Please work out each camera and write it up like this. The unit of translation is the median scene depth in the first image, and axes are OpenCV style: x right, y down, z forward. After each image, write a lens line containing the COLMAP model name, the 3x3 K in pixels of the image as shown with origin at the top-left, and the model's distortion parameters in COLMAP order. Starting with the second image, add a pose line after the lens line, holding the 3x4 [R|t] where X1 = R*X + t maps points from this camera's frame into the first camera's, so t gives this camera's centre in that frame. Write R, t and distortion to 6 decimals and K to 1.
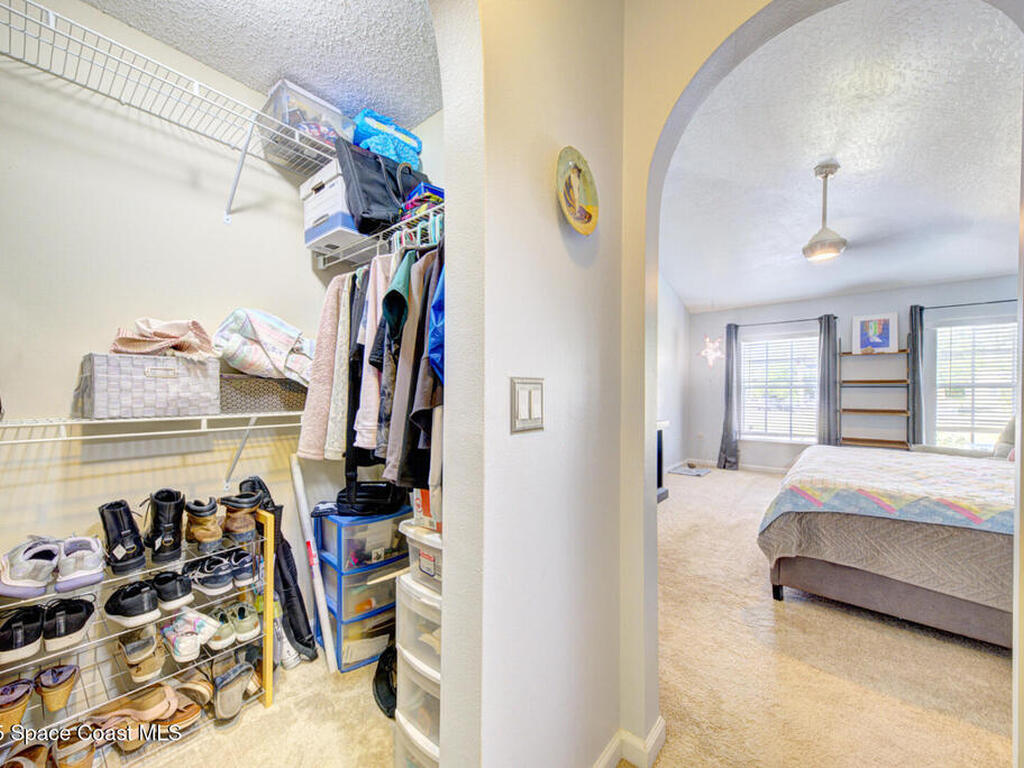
lens RADIAL K [[403.1, 0, 511.8], [0, 403.1, 394.0], [0, 0, 1]] dist [0.029077, 0.000153]
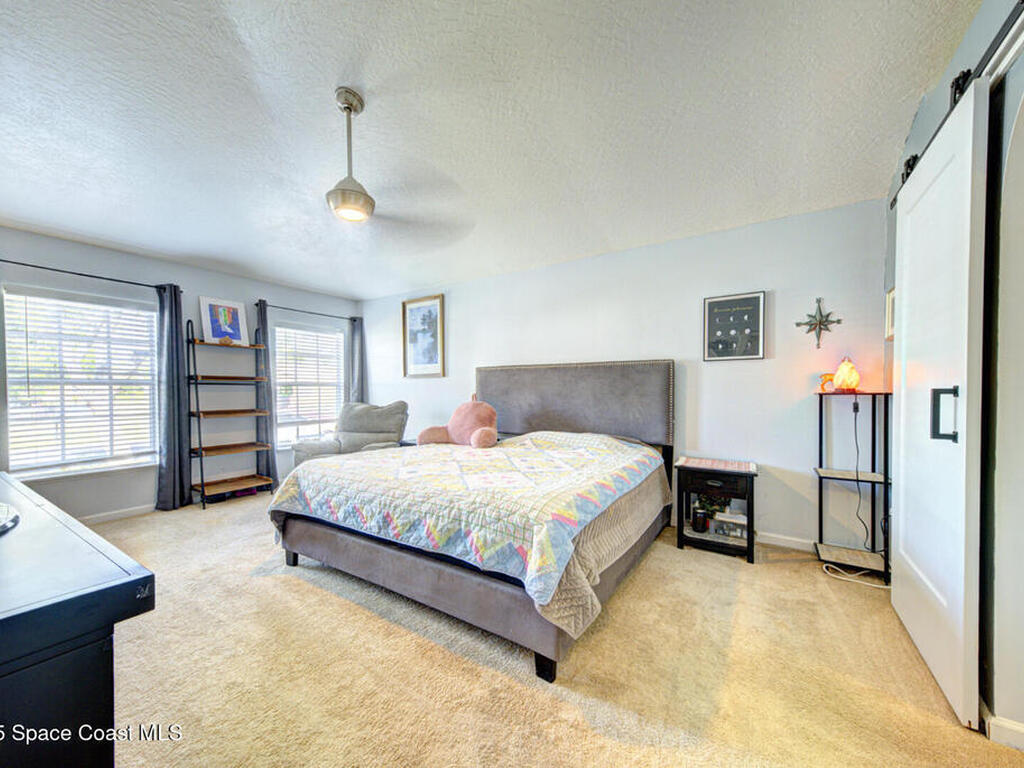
lens RADIAL K [[392.3, 0, 513.5], [0, 392.3, 396.0], [0, 0, 1]] dist [0.026358, 0.000001]
pose [[-0.106151, -0.018577, 0.994176, -0.011944], [0.006172, 0.999794, 0.019341, -0.004765], [-0.994331, 0.008189, -0.106014, 0.495901]]
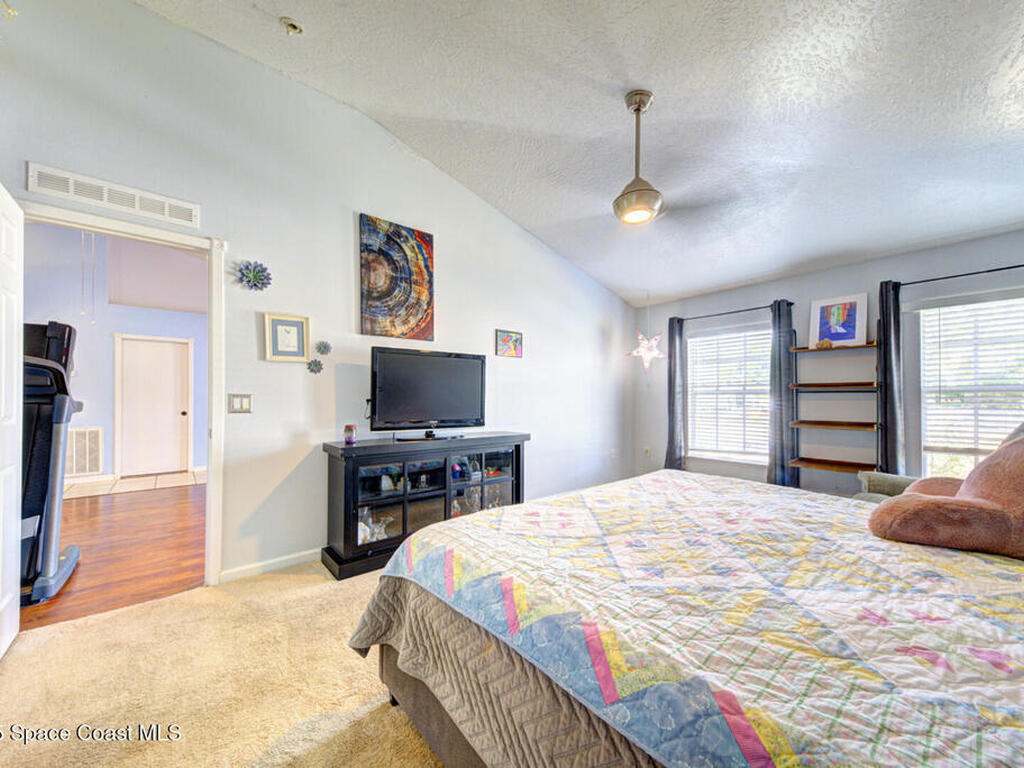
lens RADIAL K [[392.3, 0, 513.5], [0, 392.3, 396.0], [0, 0, 1]] dist [0.026358, 0.000001]
pose [[0.983761, -0.005744, -0.179392, 0.426121], [0.003568, 0.999916, -0.012451, -0.002522], [0.179448, 0.011608, 0.983699, 0.169051]]
